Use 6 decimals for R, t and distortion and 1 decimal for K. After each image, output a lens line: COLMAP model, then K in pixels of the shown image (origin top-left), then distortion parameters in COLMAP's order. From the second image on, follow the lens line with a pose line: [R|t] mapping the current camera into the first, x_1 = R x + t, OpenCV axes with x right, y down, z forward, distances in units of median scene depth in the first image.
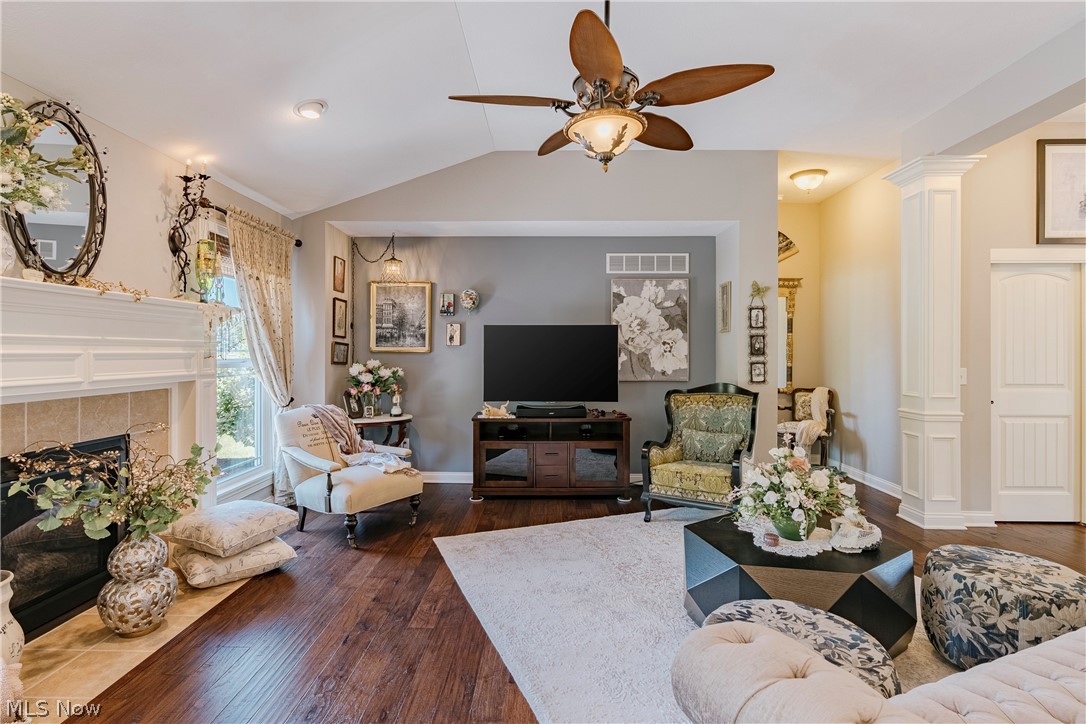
lens RADIAL K [[522.0, 0, 532.5], [0, 522.0, 353.3], [0, 0, 1]] dist [-0.012012, 0.002088]
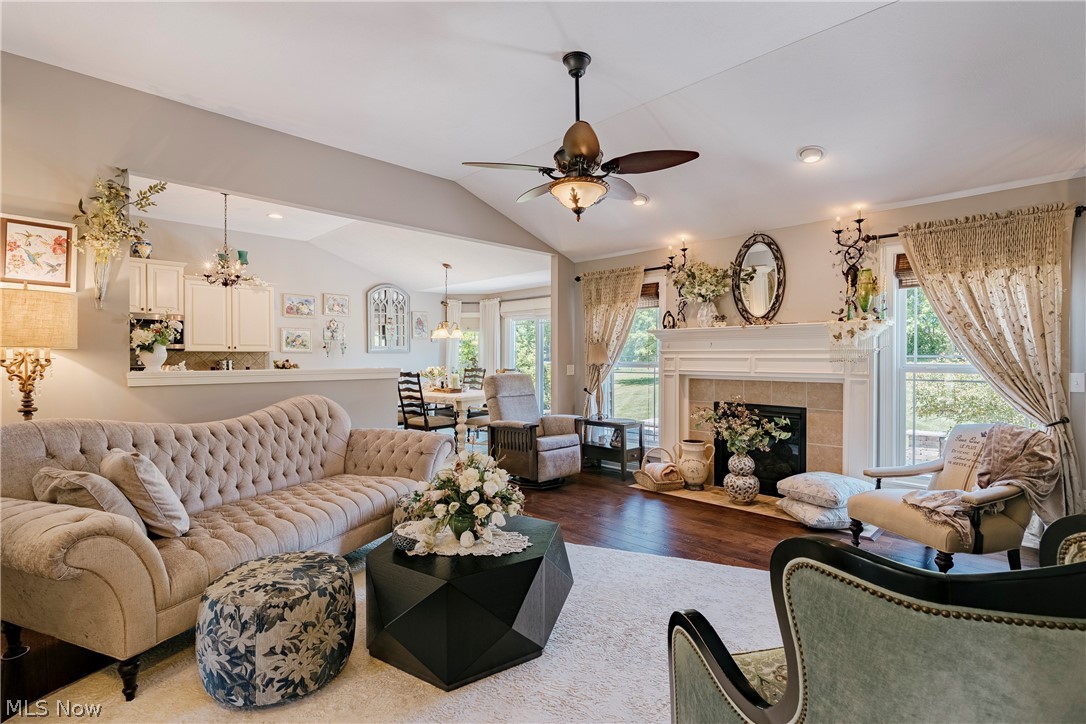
lens RADIAL K [[522.0, 0, 550.7], [0, 522.0, 360.3], [0, 0, 1]] dist [-0.012012, 0.002088]
pose [[-0.673636, 0.004619, -0.739049, 0.558676], [-0.003308, 0.999952, 0.009264, -0.003236], [0.739056, 0.008686, -0.673588, 0.878462]]
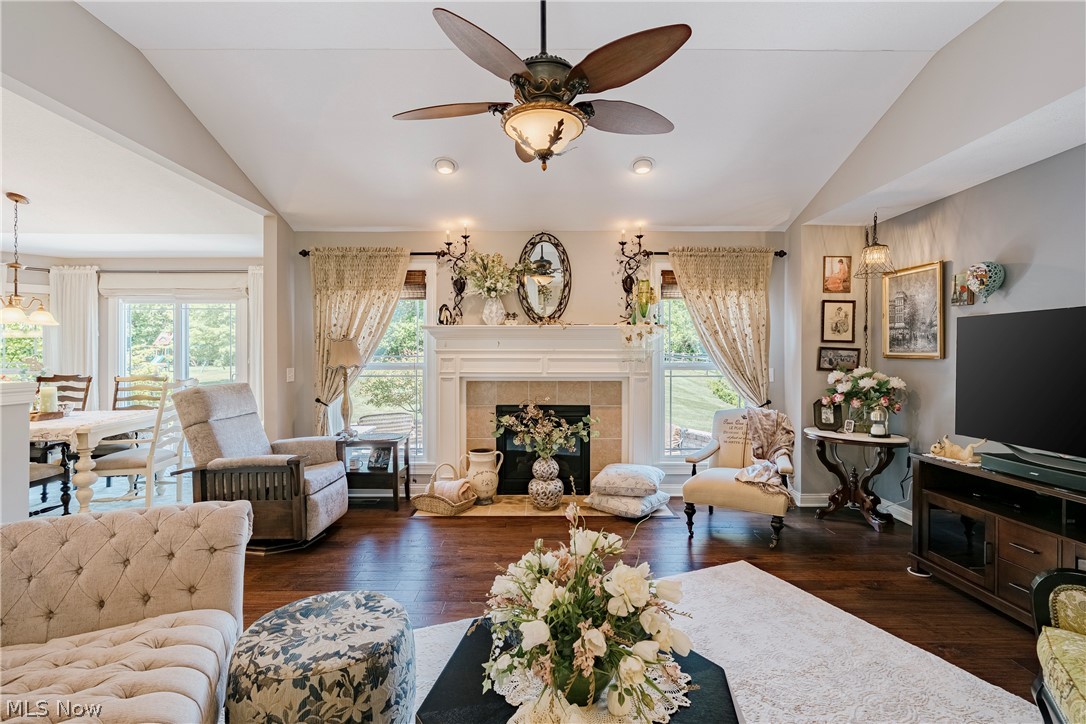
lens RADIAL K [[500.2, 0, 546.3], [0, 500.2, 358.3], [0, 0, 1]] dist [-0.004827, 0.000384]
pose [[0.045513, 0.005414, -0.998949, 0.503620], [-0.003864, 0.999979, 0.005244, -0.004392], [0.998956, 0.003622, 0.045533, 0.456739]]
